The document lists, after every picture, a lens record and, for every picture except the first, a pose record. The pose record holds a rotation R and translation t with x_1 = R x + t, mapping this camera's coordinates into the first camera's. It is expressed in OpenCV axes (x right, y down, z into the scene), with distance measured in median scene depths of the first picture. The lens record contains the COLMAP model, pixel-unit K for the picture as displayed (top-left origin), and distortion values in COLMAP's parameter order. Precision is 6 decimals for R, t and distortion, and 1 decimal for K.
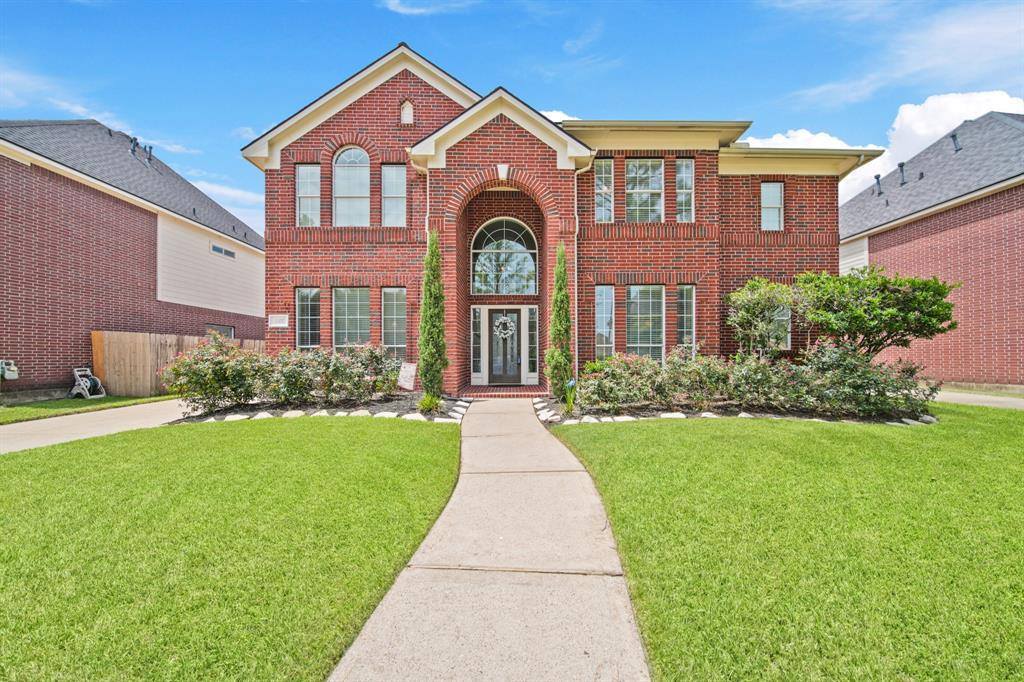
lens RADIAL K [[358.5, 0, 509.0], [0, 358.5, 340.6], [0, 0, 1]] dist [-0.000243, -0.000070]
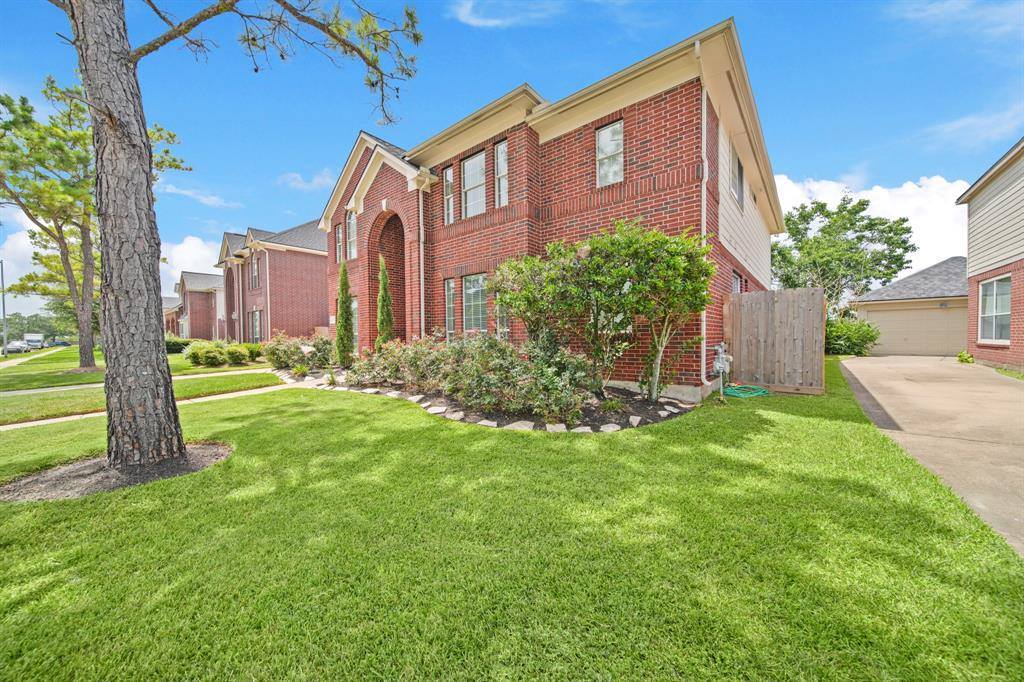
lens RADIAL K [[358.5, 0, 509.0], [0, 358.5, 340.6], [0, 0, 1]] dist [-0.000243, -0.000070]
pose [[0.759547, 0.001047, -0.650452, 1.112182], [0.035526, 0.998439, 0.043091, 0.003002], [0.649482, -0.055837, 0.758324, 0.216953]]
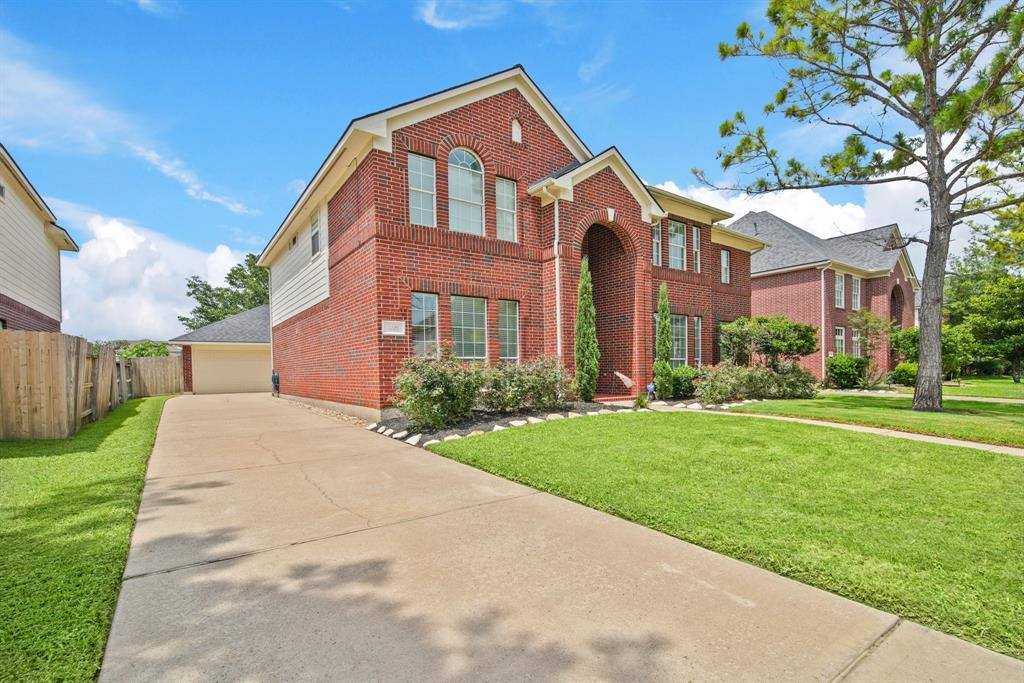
lens RADIAL K [[475.0, 0, 510.8], [0, 475.0, 359.7], [0, 0, 1]] dist [0.000958, -0.000020]
pose [[0.822234, 0.006303, 0.569115, -1.084660], [-0.011023, 0.999927, 0.004851, 0.013747], [-0.569043, -0.010262, 0.822244, -0.120771]]
